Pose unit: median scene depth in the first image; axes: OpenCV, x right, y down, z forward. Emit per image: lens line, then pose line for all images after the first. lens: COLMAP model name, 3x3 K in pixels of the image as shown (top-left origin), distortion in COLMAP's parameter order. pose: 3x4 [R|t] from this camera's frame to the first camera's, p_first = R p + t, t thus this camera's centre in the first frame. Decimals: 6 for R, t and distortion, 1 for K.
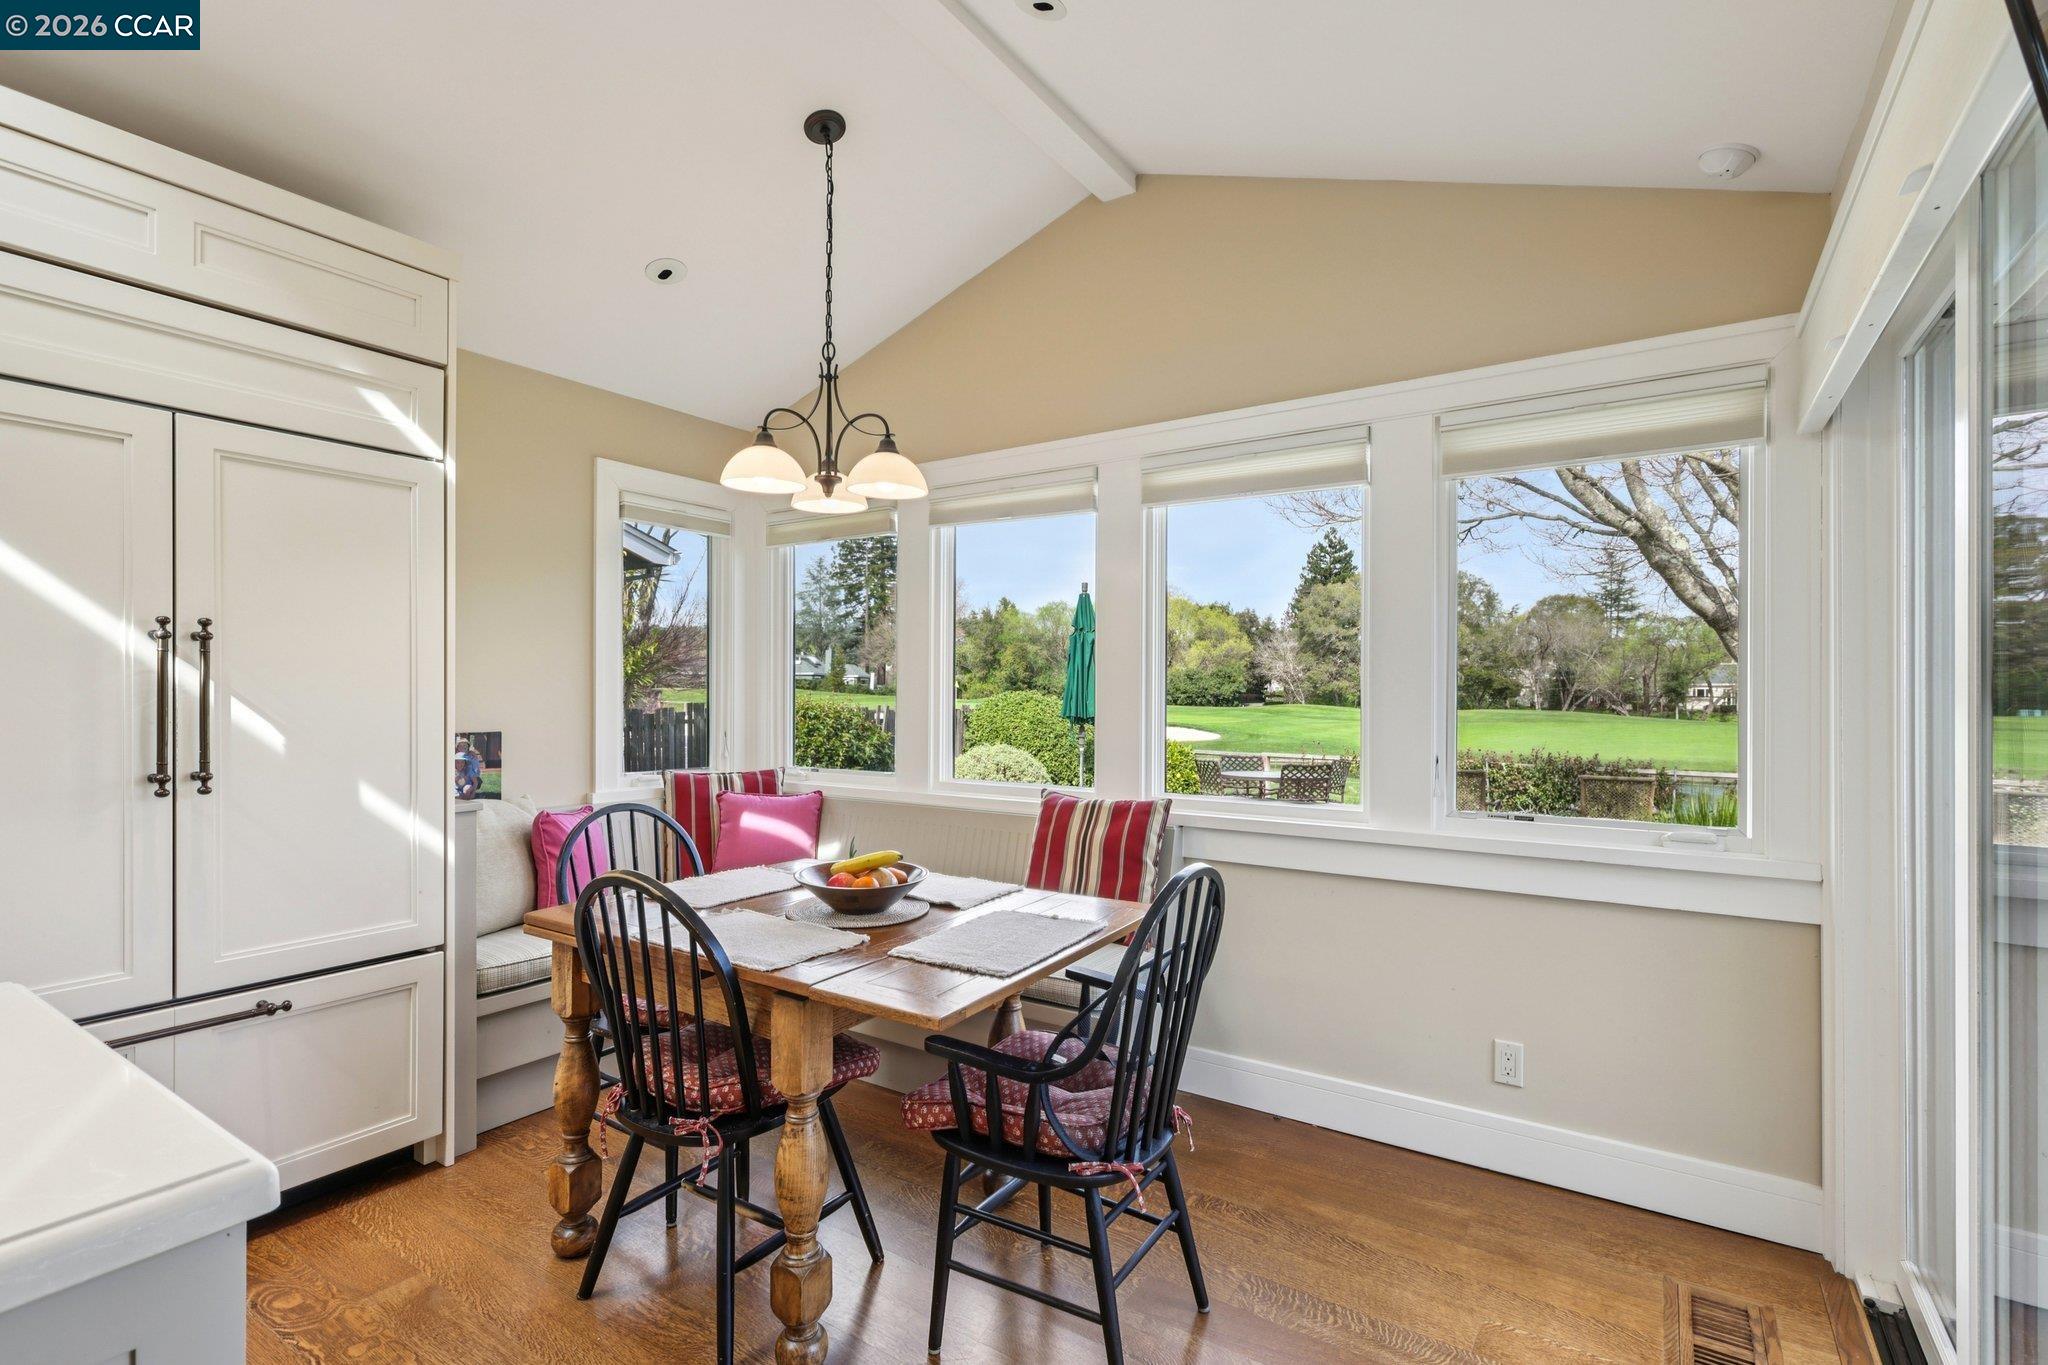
lens RADIAL K [[947.6, 0, 1033.7], [0, 947.6, 688.6], [0, 0, 1]] dist [-0.001563, -0.000191]
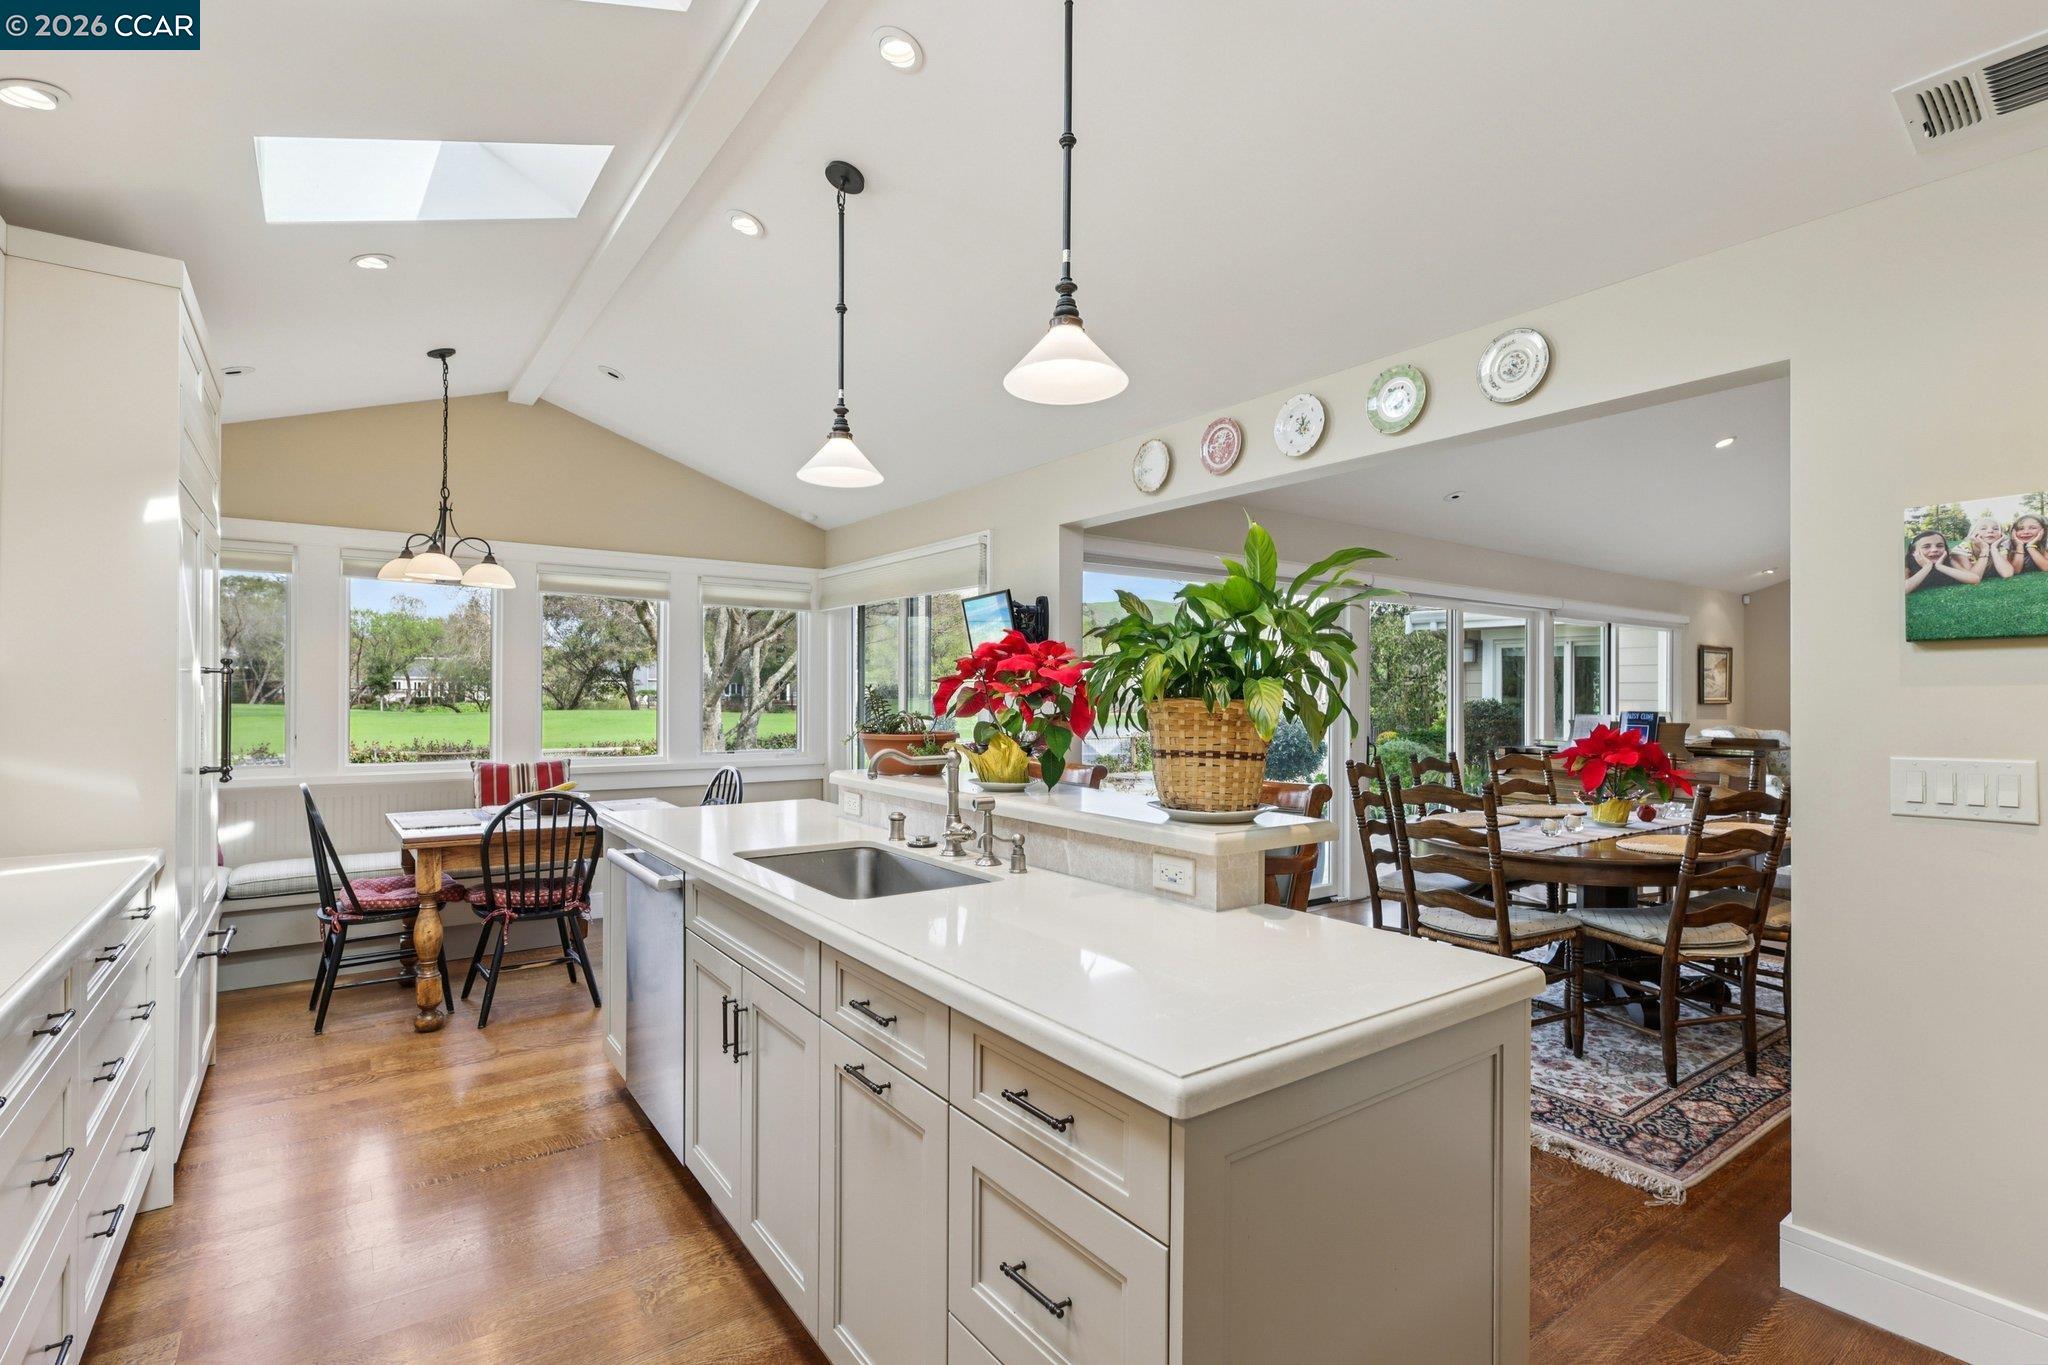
lens RADIAL K [[955.5, 0, 1024.0], [0, 955.5, 682.5], [0, 0, 1]] dist [-0.000658, -0.000198]
pose [[0.349026, 0.007096, 0.937086, -1.461633], [-0.009864, 0.999944, -0.003898, -0.037243], [-0.937061, -0.007883, 0.349076, -0.523877]]
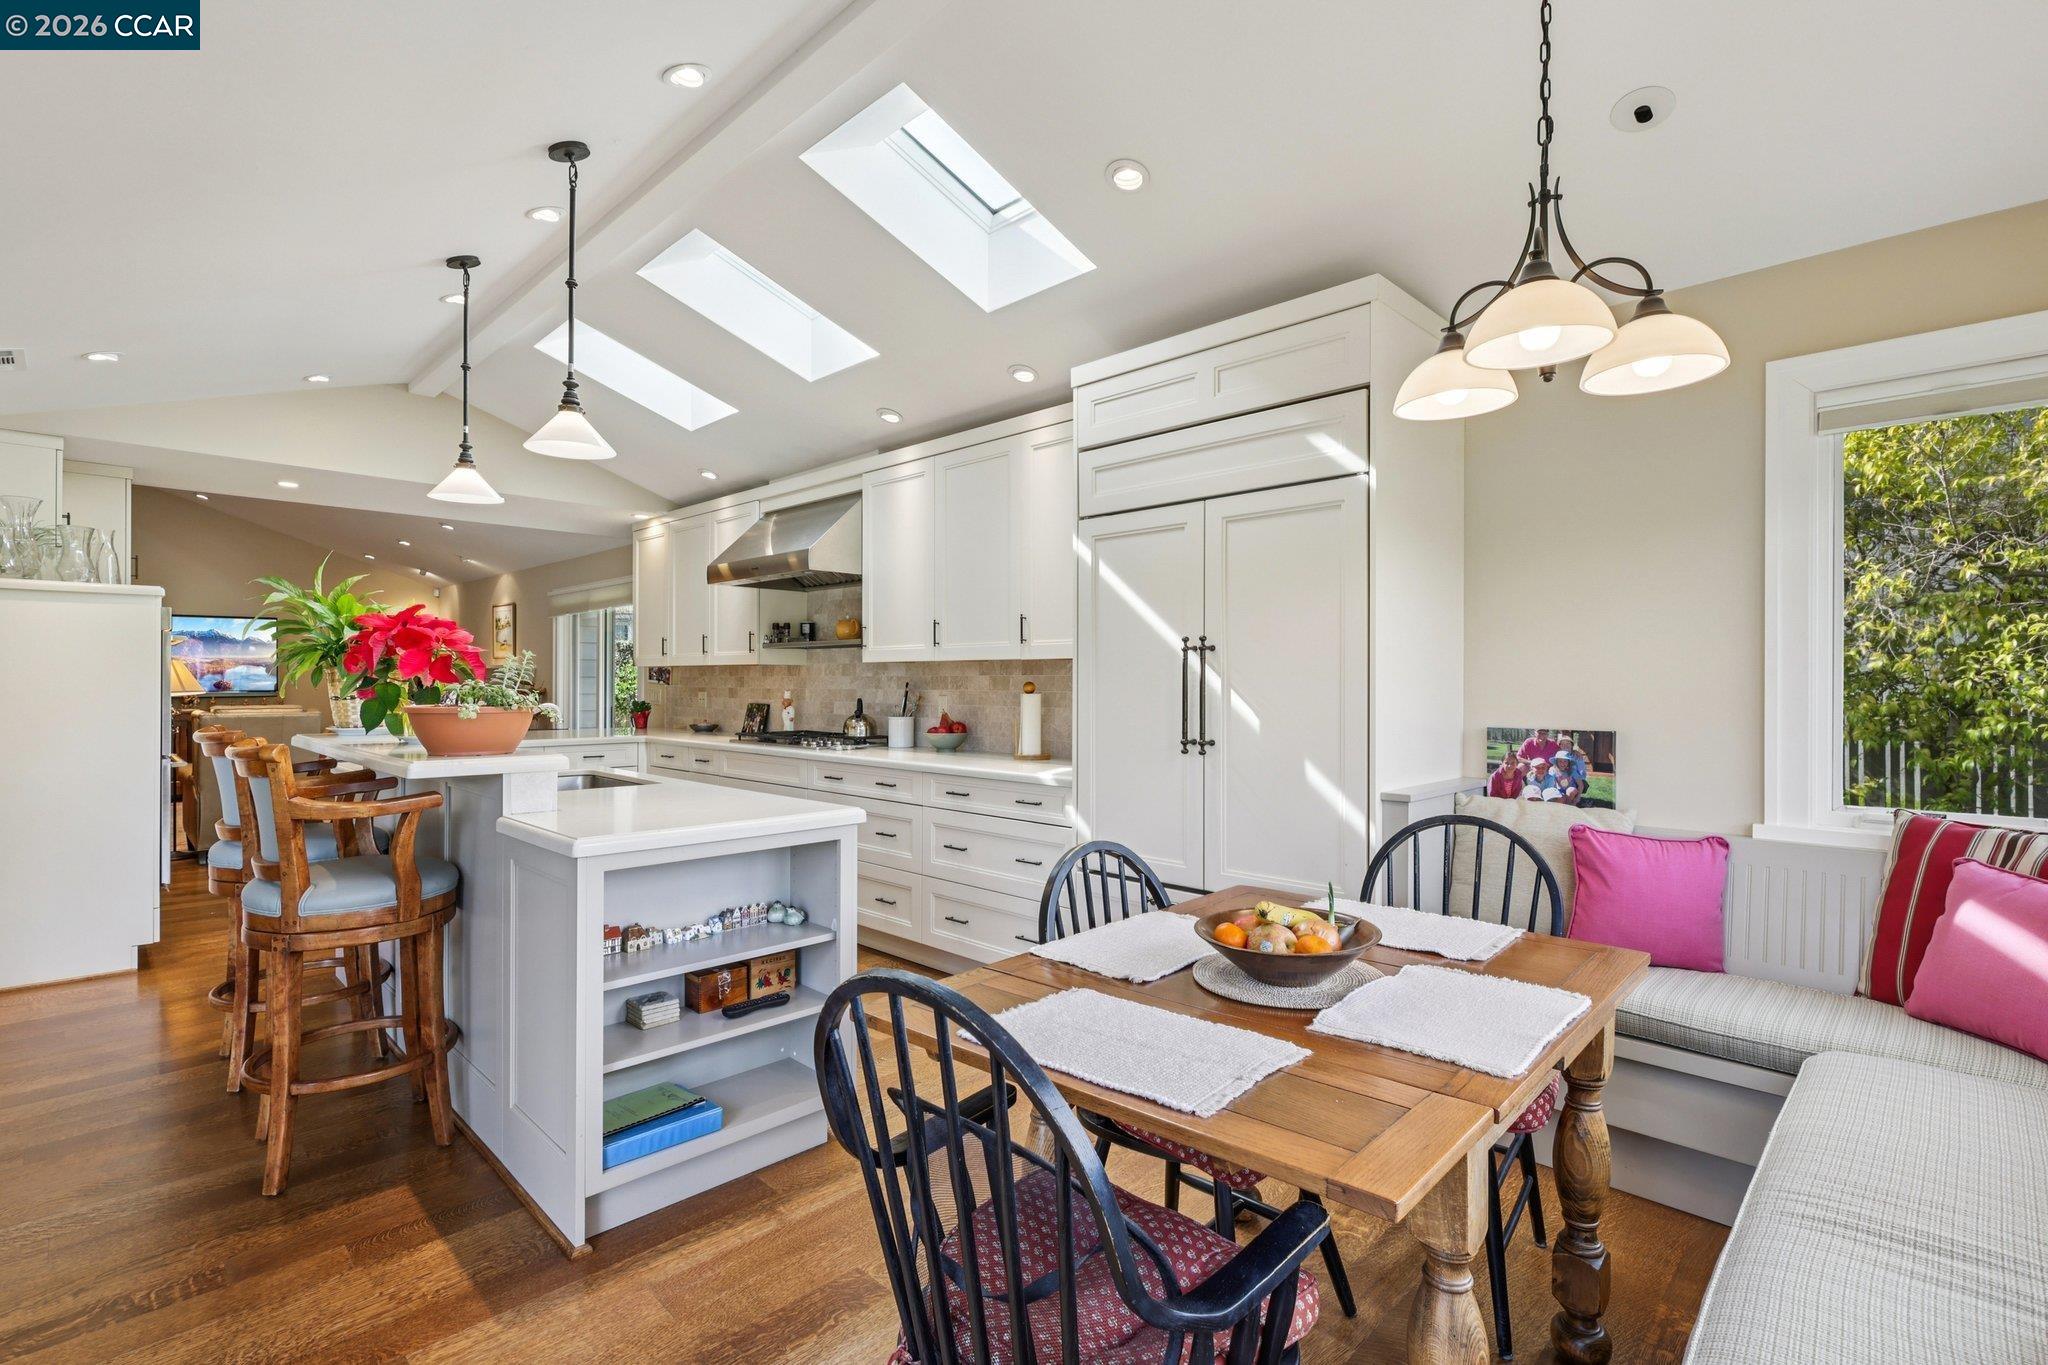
lens RADIAL K [[947.6, 0, 1033.7], [0, 947.6, 688.6], [0, 0, 1]] dist [-0.001563, -0.000191]
pose [[-0.185721, -0.000180, -0.982603, 0.503654], [0.002597, 0.999996, -0.000674, 0.006402], [0.982599, -0.002677, -0.185719, 0.815774]]
